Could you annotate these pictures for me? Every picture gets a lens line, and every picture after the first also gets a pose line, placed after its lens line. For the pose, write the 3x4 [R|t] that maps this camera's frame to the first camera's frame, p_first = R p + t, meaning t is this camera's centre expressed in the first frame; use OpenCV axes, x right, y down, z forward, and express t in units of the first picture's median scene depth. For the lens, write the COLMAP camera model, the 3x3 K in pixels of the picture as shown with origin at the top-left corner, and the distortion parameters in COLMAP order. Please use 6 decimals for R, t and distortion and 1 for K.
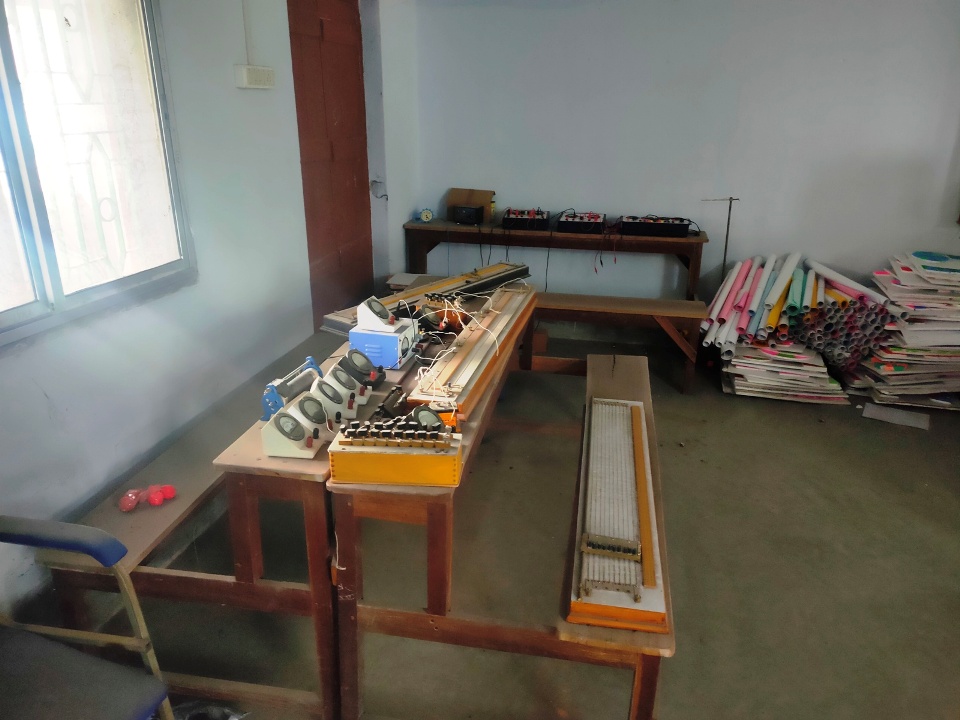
lens RADIAL K [[718.0, 0, 480.0], [0, 718.0, 360.0], [0, 0, 1]] dist [0.062745, -0.064192]
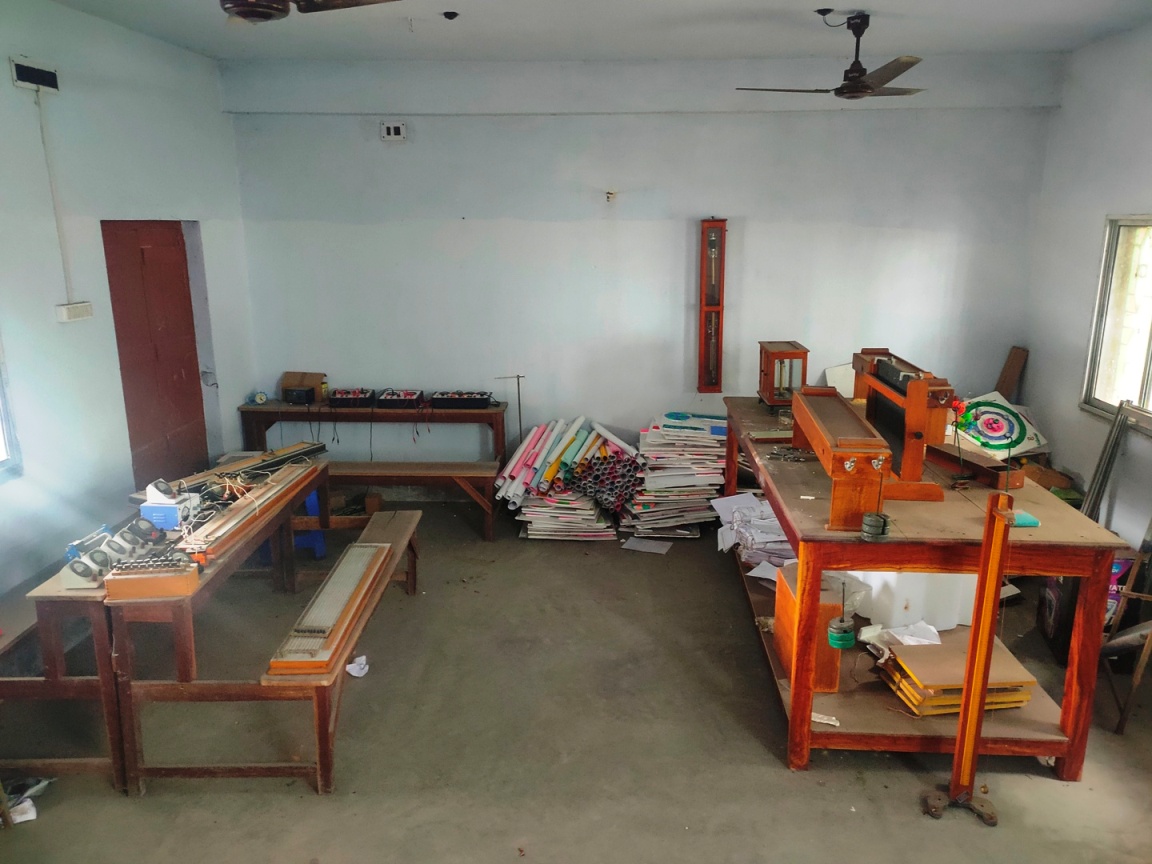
lens RADIAL K [[861.6, 0, 576.0], [0, 861.6, 432.0], [0, 0, 1]] dist [0.062745, -0.064192]
pose [[0.983518, -0.051842, 0.173220, 0.199296], [0.071270, 0.991605, -0.107892, 0.033843], [-0.166173, 0.118459, 0.978956, -0.442016]]
